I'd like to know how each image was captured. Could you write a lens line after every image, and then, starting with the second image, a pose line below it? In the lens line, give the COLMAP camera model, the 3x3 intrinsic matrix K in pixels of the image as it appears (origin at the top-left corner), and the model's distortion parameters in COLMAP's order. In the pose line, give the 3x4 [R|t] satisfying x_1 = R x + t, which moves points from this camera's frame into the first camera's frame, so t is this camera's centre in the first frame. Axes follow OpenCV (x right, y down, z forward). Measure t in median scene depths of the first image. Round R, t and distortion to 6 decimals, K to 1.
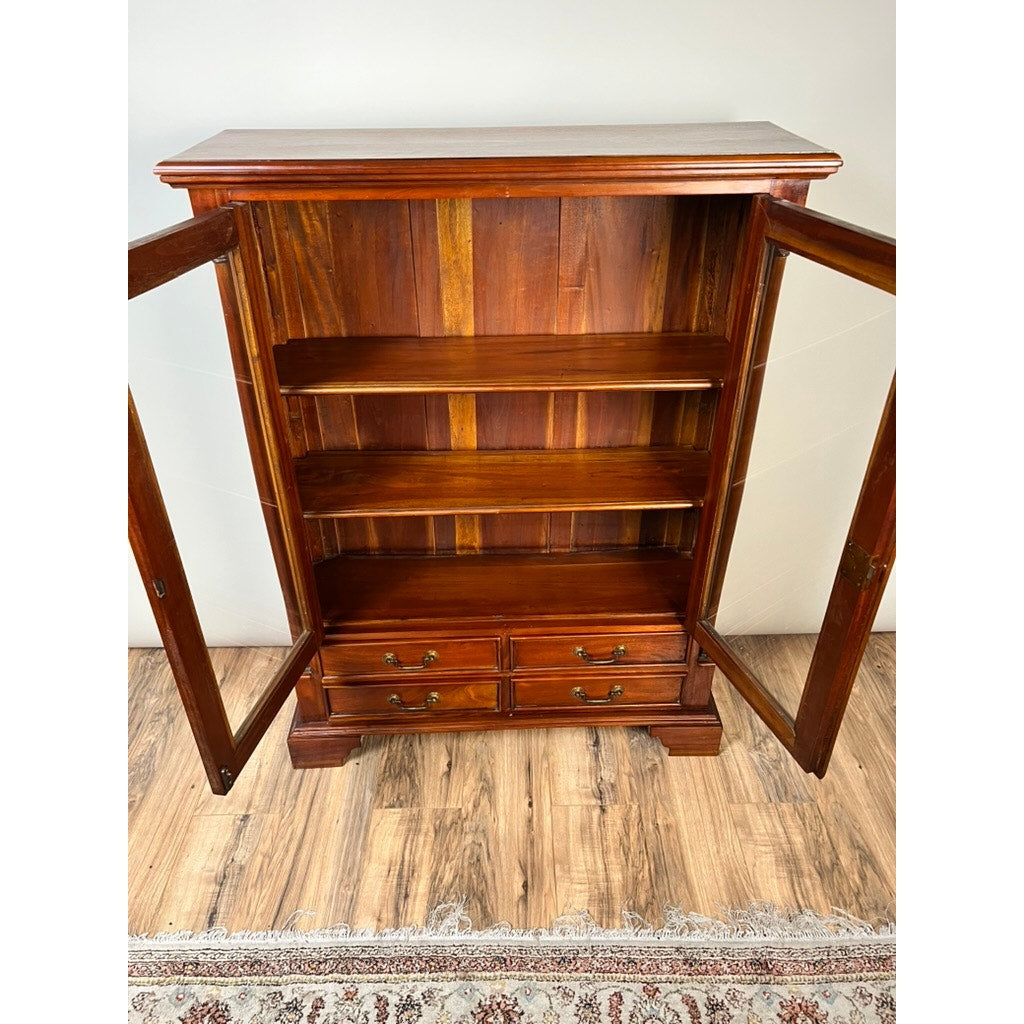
lens RADIAL K [[777.7, 0, 516.5], [0, 777.7, 519.5], [0, 0, 1]] dist [0.008732, 0.000568]
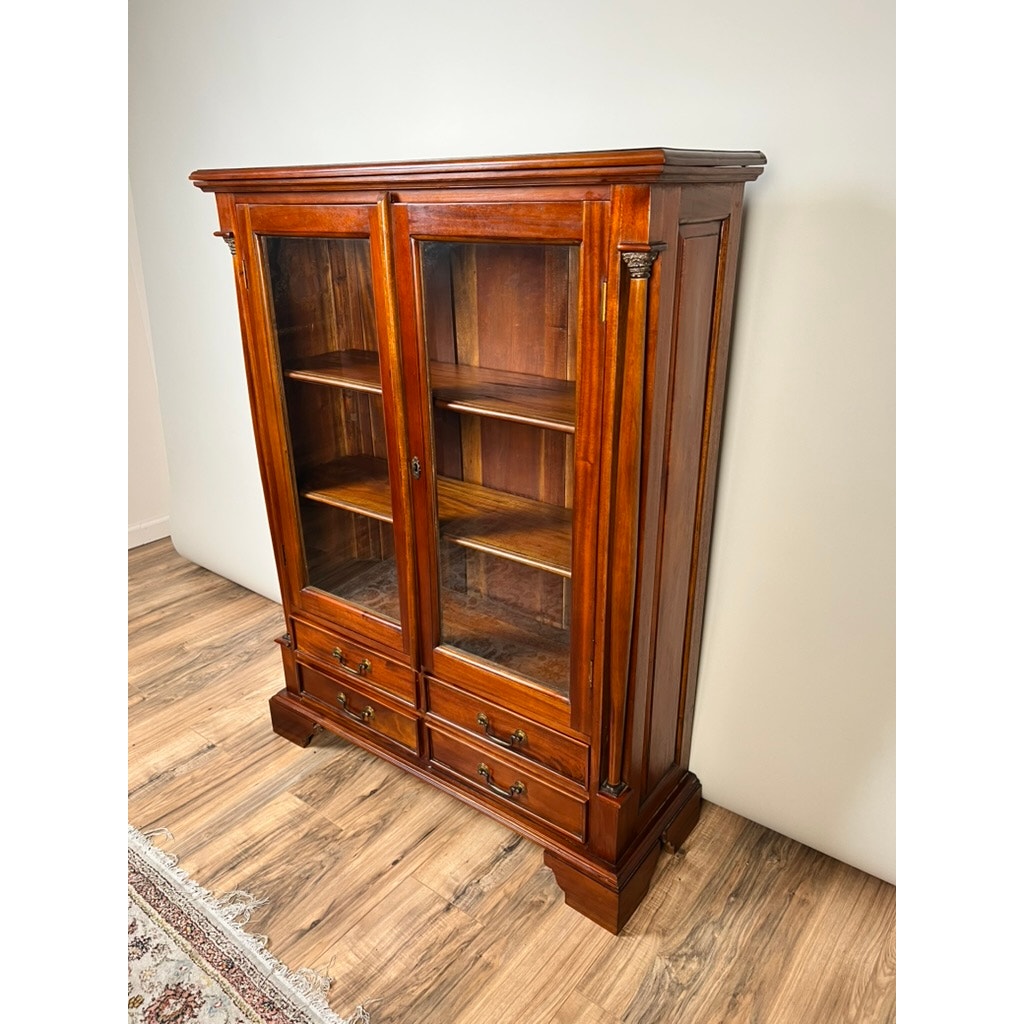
lens RADIAL K [[779.0, 0, 512.8], [0, 779.0, 515.0], [0, 0, 1]] dist [0.032526, -0.040796]
pose [[0.779402, 0.235256, -0.580678, 0.569066], [-0.336700, 0.938890, -0.071546, 0.002555], [0.528361, 0.251278, 0.810983, 0.227805]]
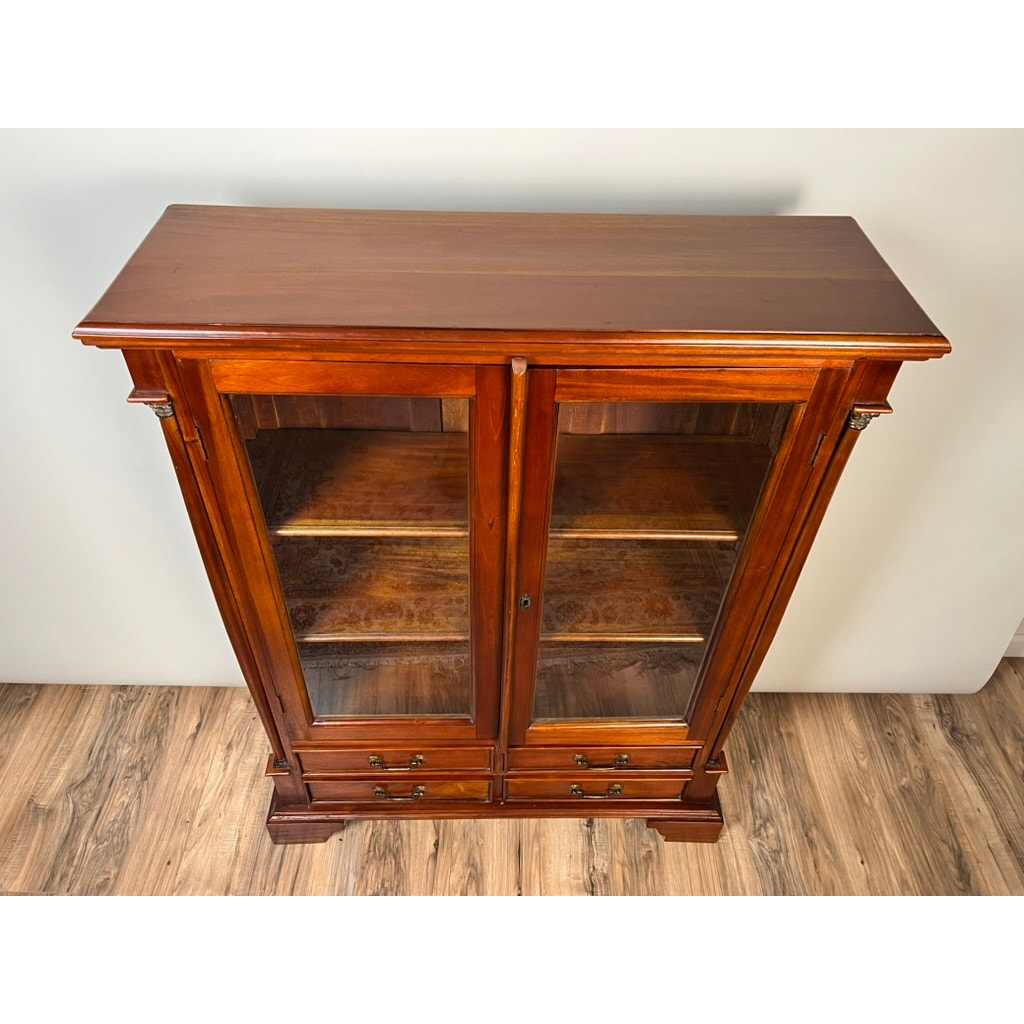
lens RADIAL K [[779.0, 0, 512.8], [0, 779.0, 515.0], [0, 0, 1]] dist [0.032526, -0.040796]
pose [[0.999298, 0.036322, 0.009131, -0.016654], [-0.037361, 0.983750, 0.175613, -0.274812], [-0.002604, -0.175831, 0.984417, 0.128180]]
